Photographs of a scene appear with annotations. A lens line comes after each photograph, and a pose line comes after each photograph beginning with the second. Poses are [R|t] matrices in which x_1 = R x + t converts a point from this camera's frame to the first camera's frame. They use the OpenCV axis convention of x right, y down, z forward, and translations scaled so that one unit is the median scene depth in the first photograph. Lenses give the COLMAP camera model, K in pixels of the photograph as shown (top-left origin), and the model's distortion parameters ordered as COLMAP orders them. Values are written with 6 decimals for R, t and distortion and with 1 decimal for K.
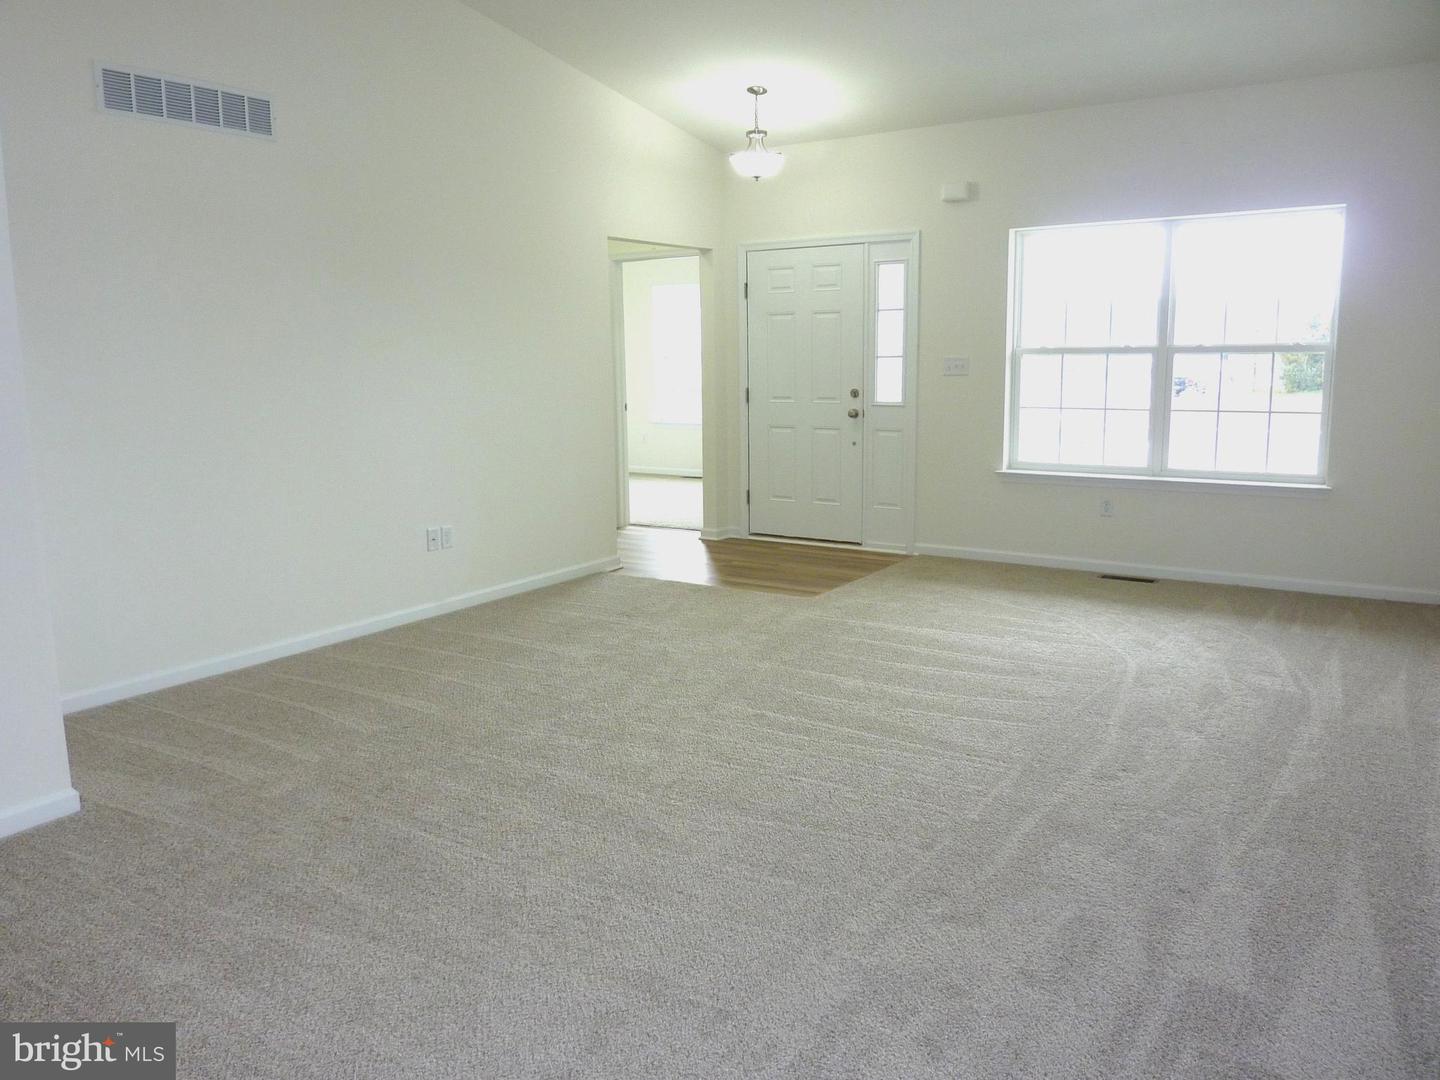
lens RADIAL K [[1150.6, 0, 720.0], [0, 1150.6, 540.0], [0, 0, 1]] dist [-0.001153, 0.048184]
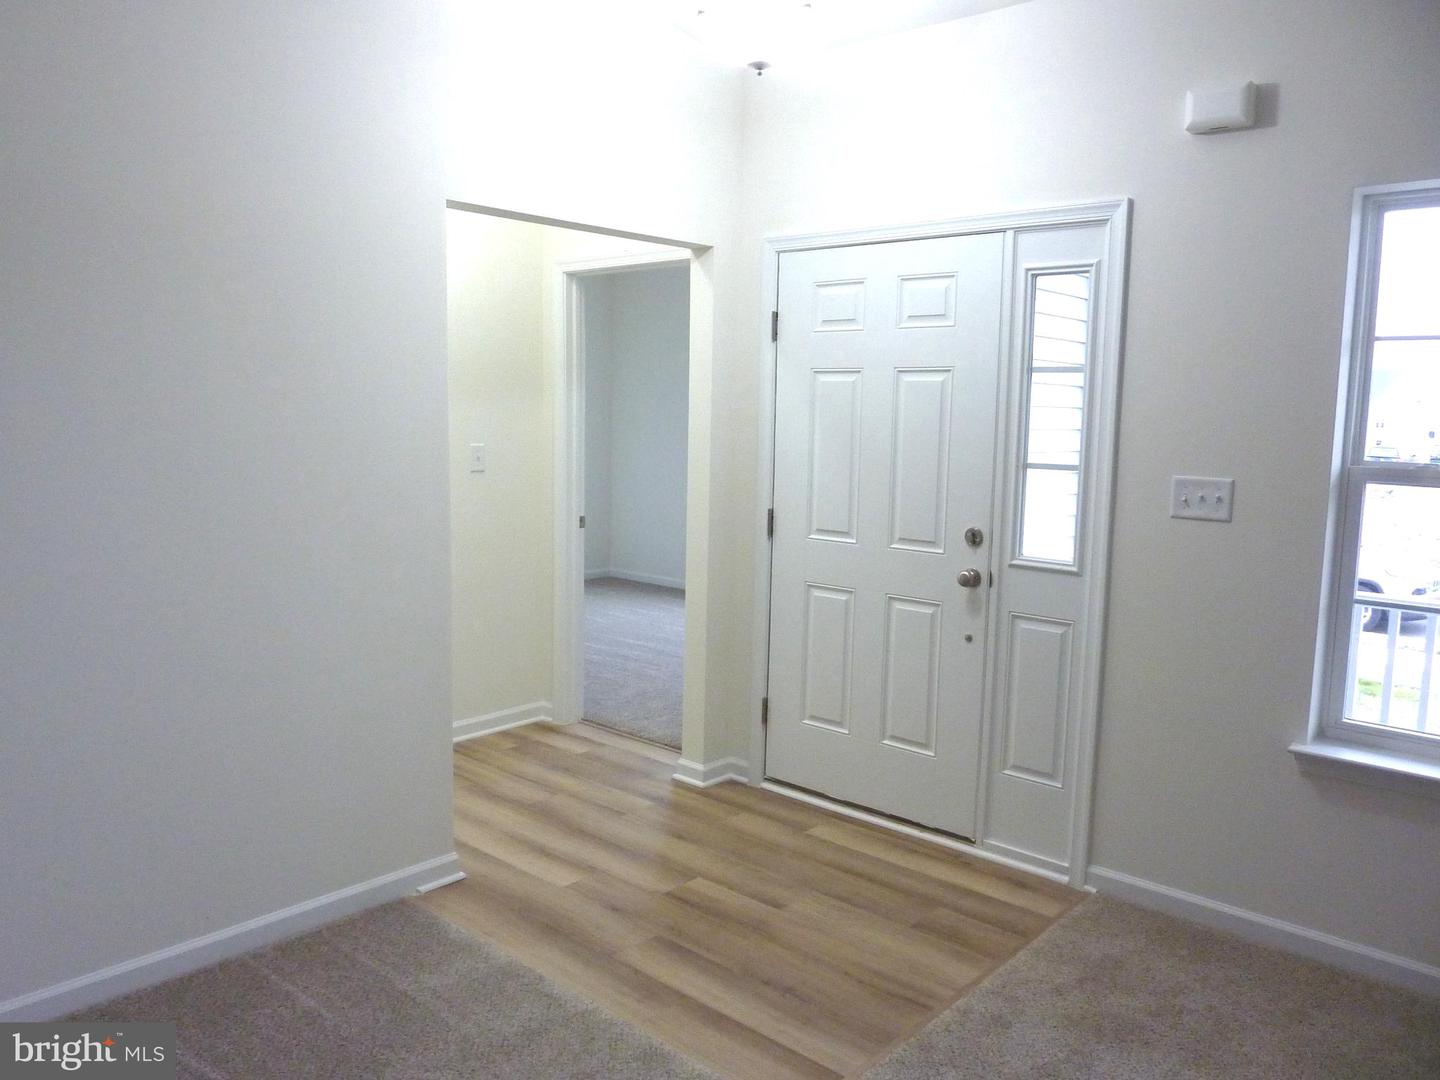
lens RADIAL K [[1075.7, 0, 721.4], [0, 1075.7, 504.2], [0, 0, 1]] dist [-0.010865, -0.001597]
pose [[0.985398, 0.050688, -0.162547, 0.085049], [-0.061805, 0.996029, -0.064082, -0.106035], [0.158654, 0.073192, 0.984618, 0.535254]]
